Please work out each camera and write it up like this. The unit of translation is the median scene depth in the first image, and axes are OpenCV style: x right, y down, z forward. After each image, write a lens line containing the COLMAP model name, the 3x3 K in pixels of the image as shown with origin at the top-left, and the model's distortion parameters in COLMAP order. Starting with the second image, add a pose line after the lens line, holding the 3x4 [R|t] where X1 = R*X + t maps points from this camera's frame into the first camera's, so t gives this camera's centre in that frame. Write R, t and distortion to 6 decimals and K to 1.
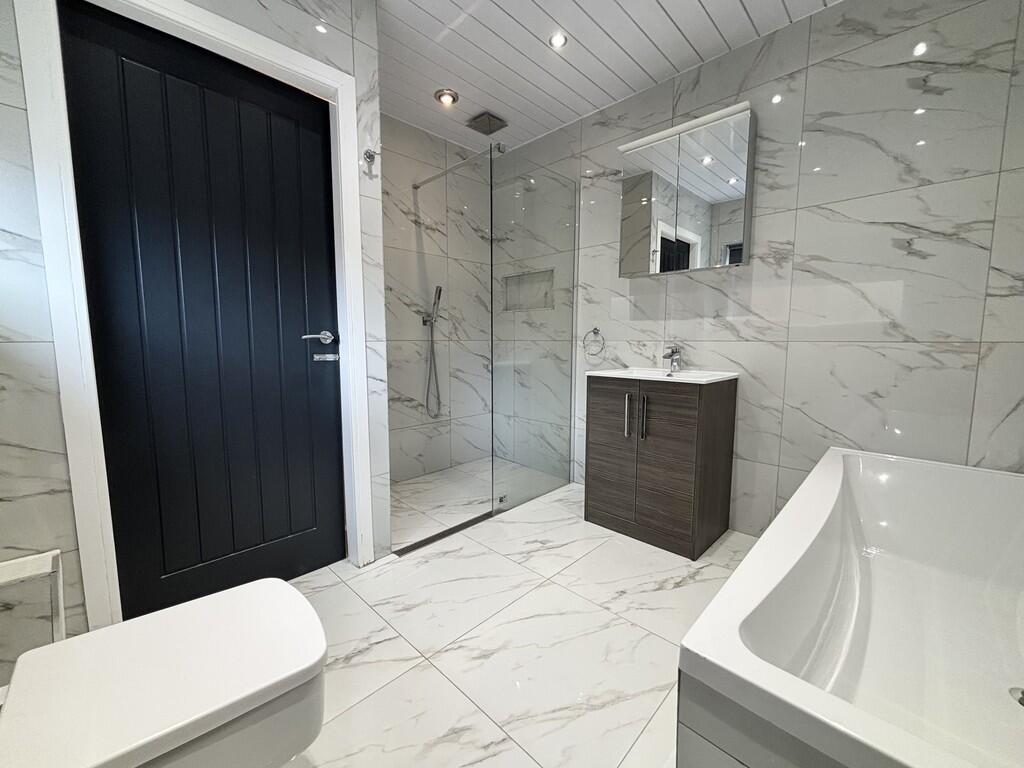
lens RADIAL K [[411.6, 0, 511.1], [0, 411.6, 381.2], [0, 0, 1]] dist [0.002701, 0.000384]
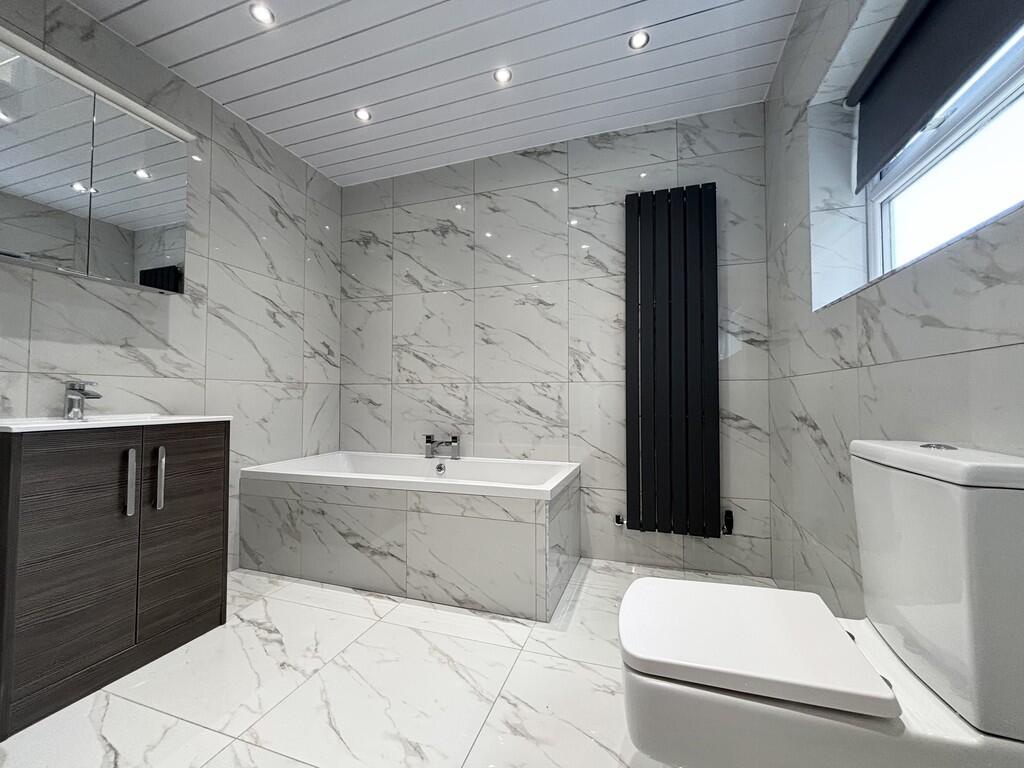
lens RADIAL K [[411.6, 0, 512.2], [0, 411.6, 383.5], [0, 0, 1]] dist [0.002701, 0.000384]
pose [[-0.430559, 0.026426, 0.902175, -0.654623], [0.092513, 0.995599, 0.014988, -0.031582], [-0.897808, 0.089916, -0.431109, 0.813292]]
